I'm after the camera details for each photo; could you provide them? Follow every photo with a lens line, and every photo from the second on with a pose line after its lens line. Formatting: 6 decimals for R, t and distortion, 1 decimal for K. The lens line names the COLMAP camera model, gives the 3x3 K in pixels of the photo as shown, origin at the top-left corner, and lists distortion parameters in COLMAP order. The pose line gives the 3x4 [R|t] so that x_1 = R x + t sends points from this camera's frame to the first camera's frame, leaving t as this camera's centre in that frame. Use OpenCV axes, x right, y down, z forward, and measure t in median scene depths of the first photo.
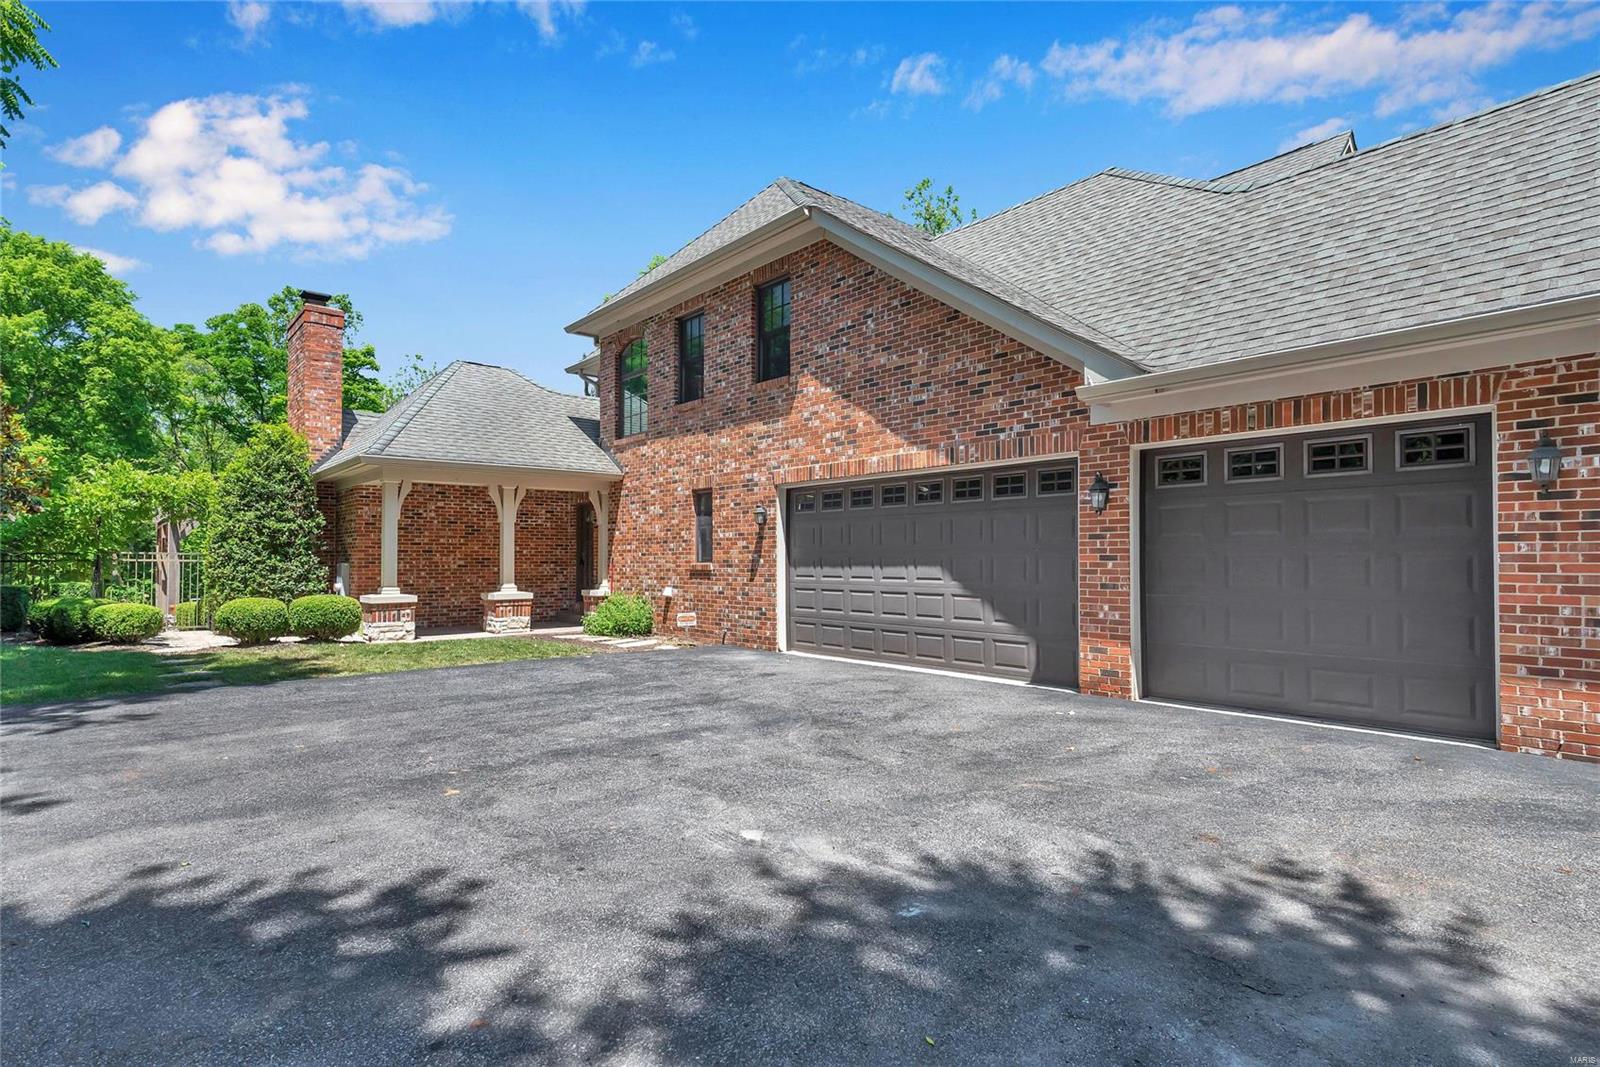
lens RADIAL K [[826.5, 0, 793.7], [0, 826.5, 534.0], [0, 0, 1]] dist [0.014123, -0.003975]
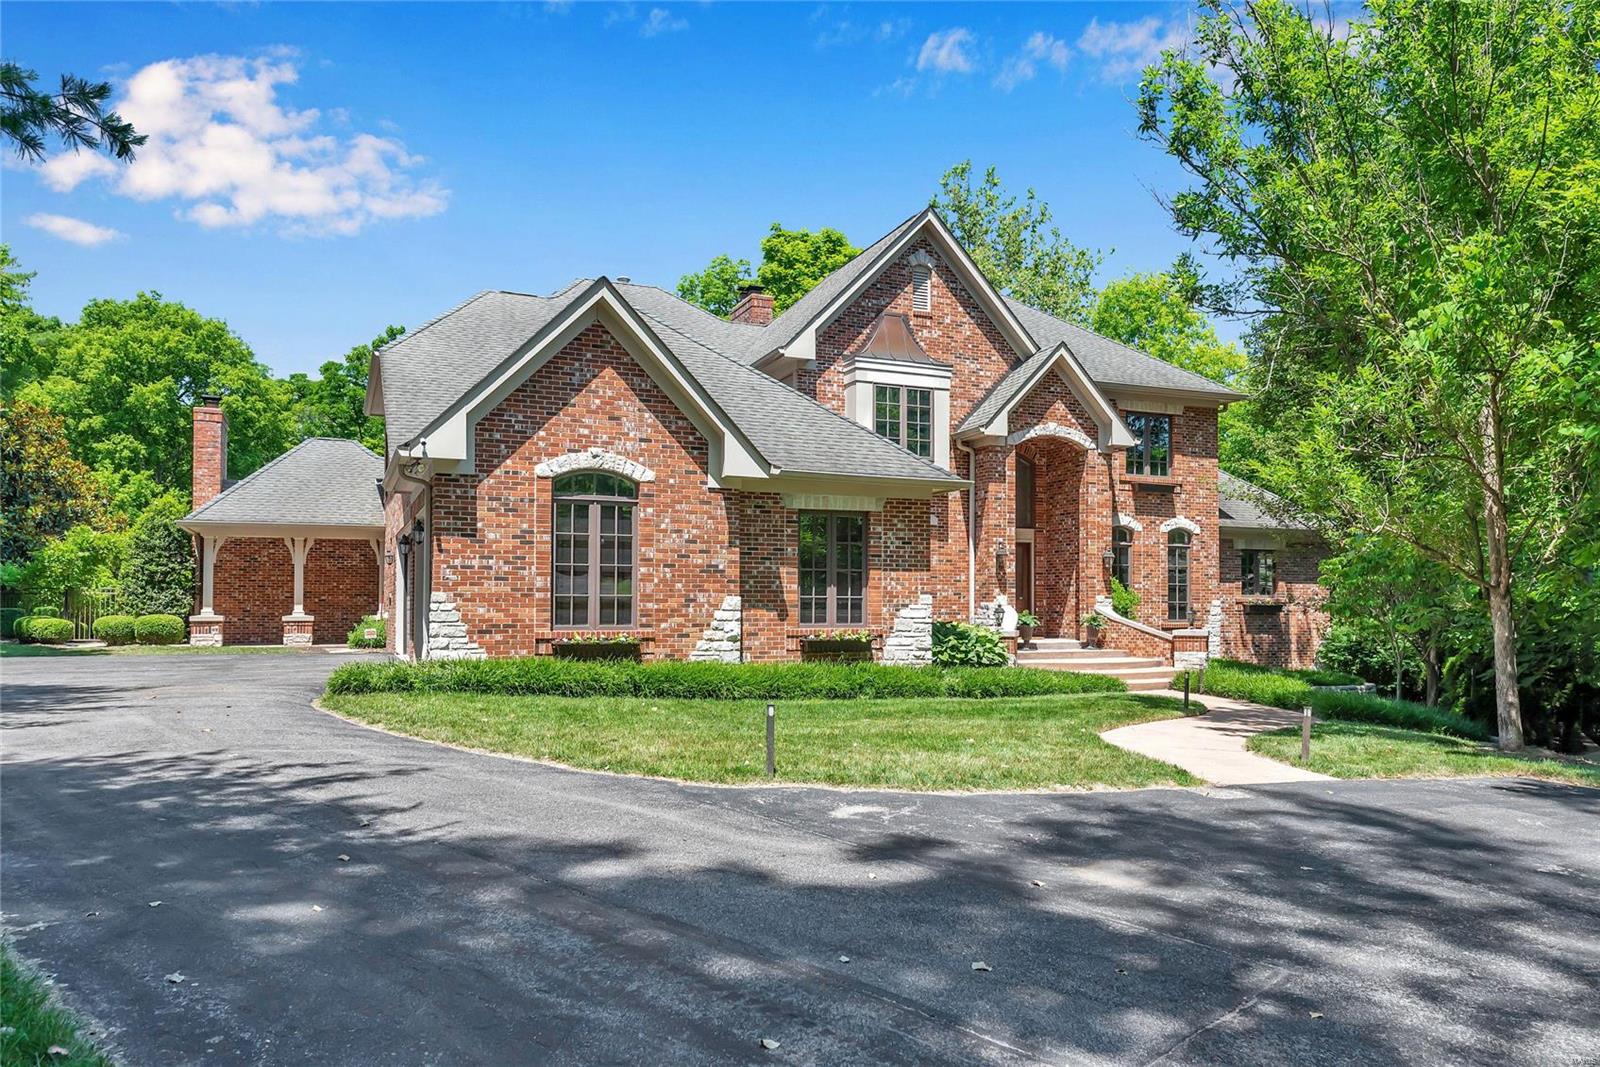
lens RADIAL K [[1075.8, 0, 773.5], [0, 1075.8, 569.0], [0, 0, 1]] dist [0.033752, -0.023943]
pose [[0.955562, -0.009361, -0.294641, 1.136906], [0.008813, 0.999956, -0.003187, 0.007671], [0.294658, 0.000449, 0.955603, -0.581790]]
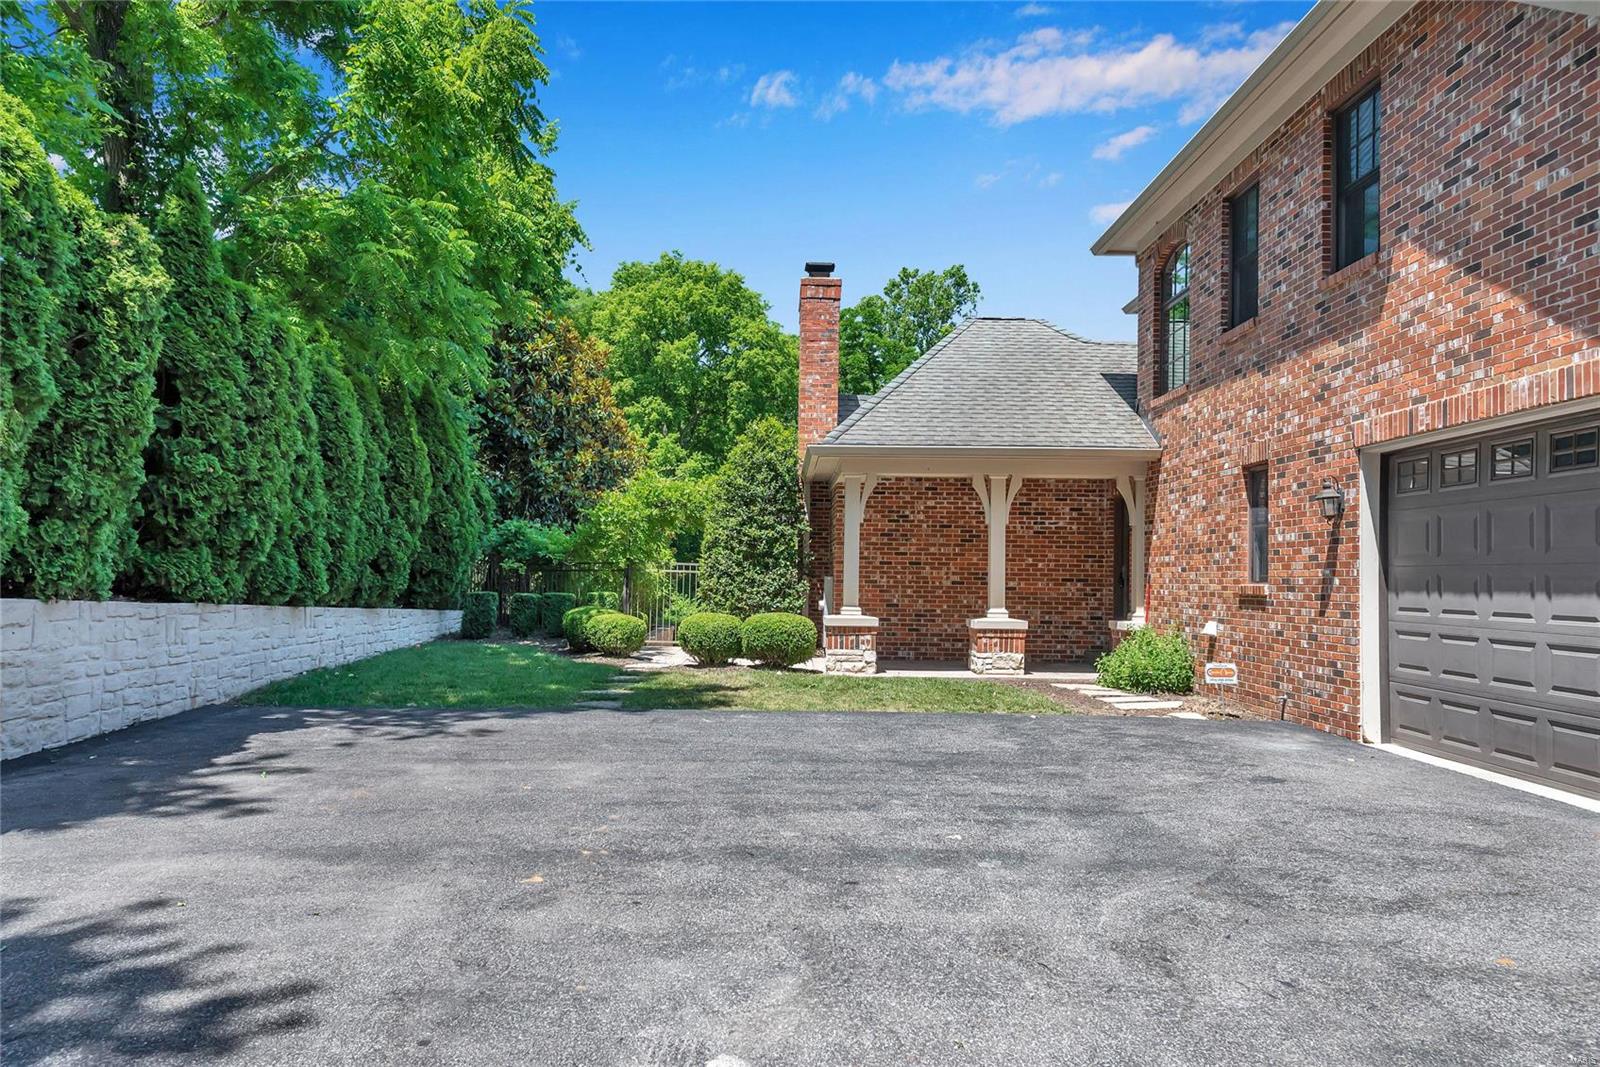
lens RADIAL K [[1075.8, 0, 770.0], [0, 1075.8, 532.3], [0, 0, 1]] dist [0.033752, -0.023943]
pose [[0.759481, -0.013894, -0.650381, 0.152214], [0.005335, 0.999871, -0.015130, 0.007823], [0.650507, 0.008022, 0.759458, 0.165421]]
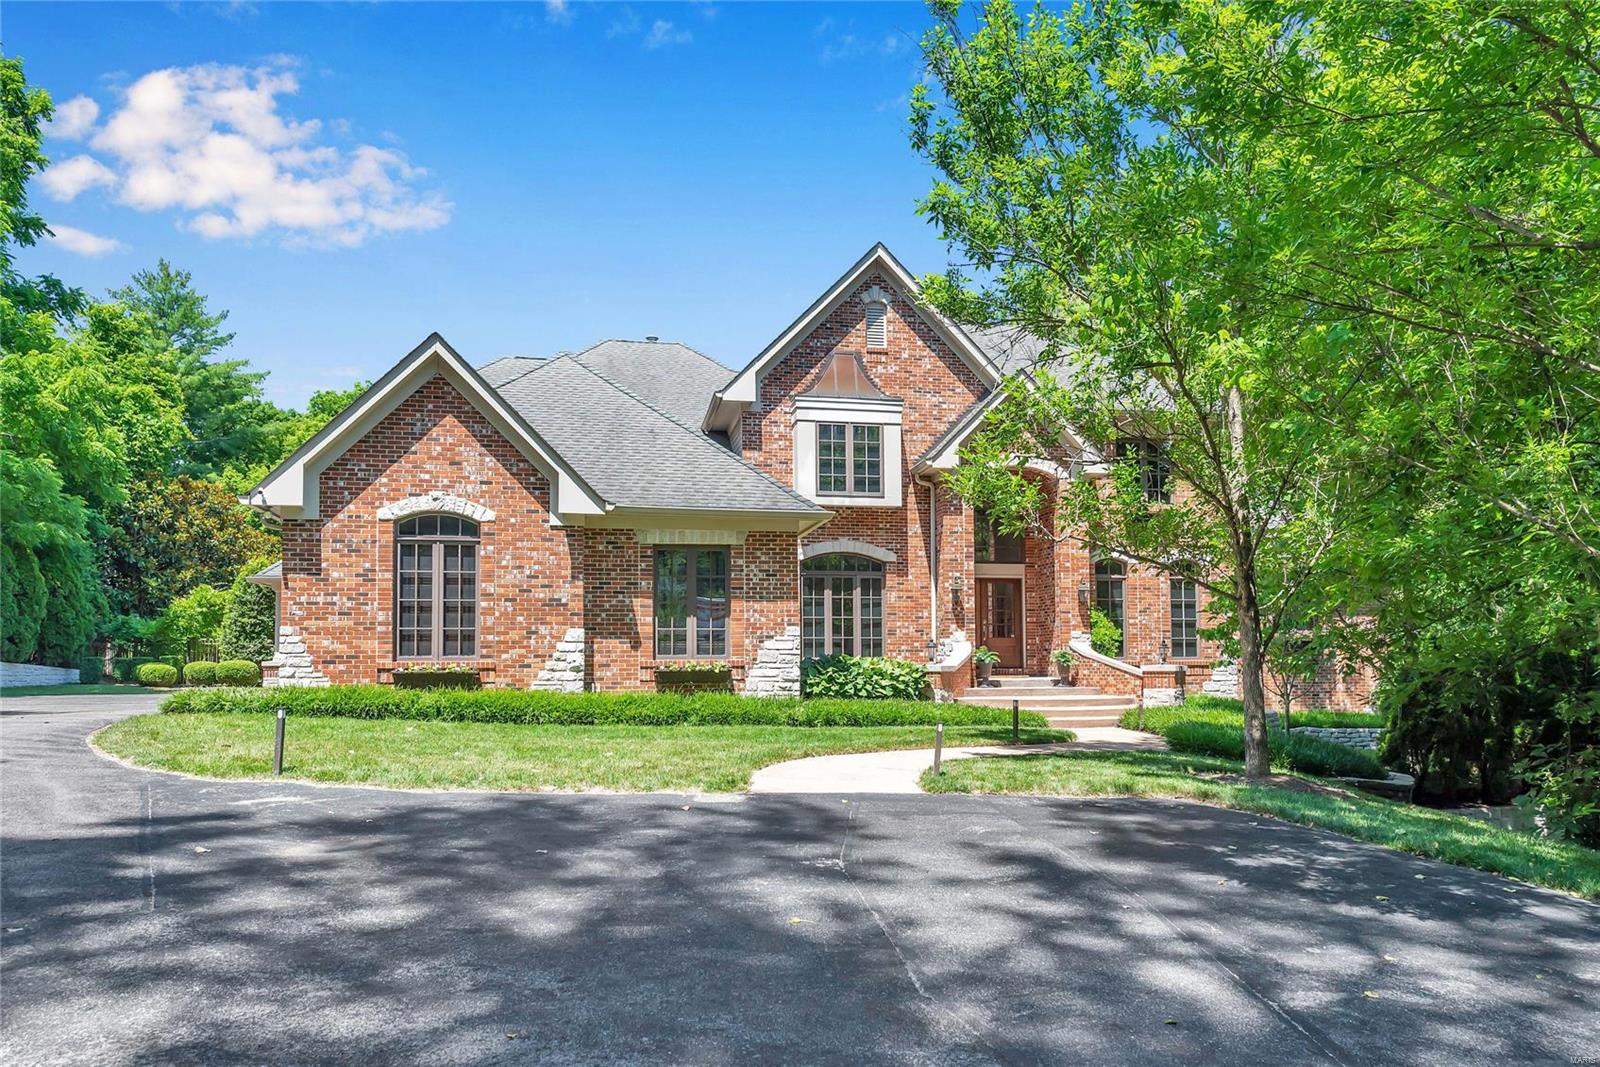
lens RADIAL K [[1075.8, 0, 782.6], [0, 1075.8, 605.8], [0, 0, 1]] dist [0.033752, -0.023943]
pose [[0.872107, -0.032585, -0.488230, 1.586079], [0.022697, 0.999400, -0.026158, 0.047758], [0.488789, 0.011731, 0.872323, -0.418812]]
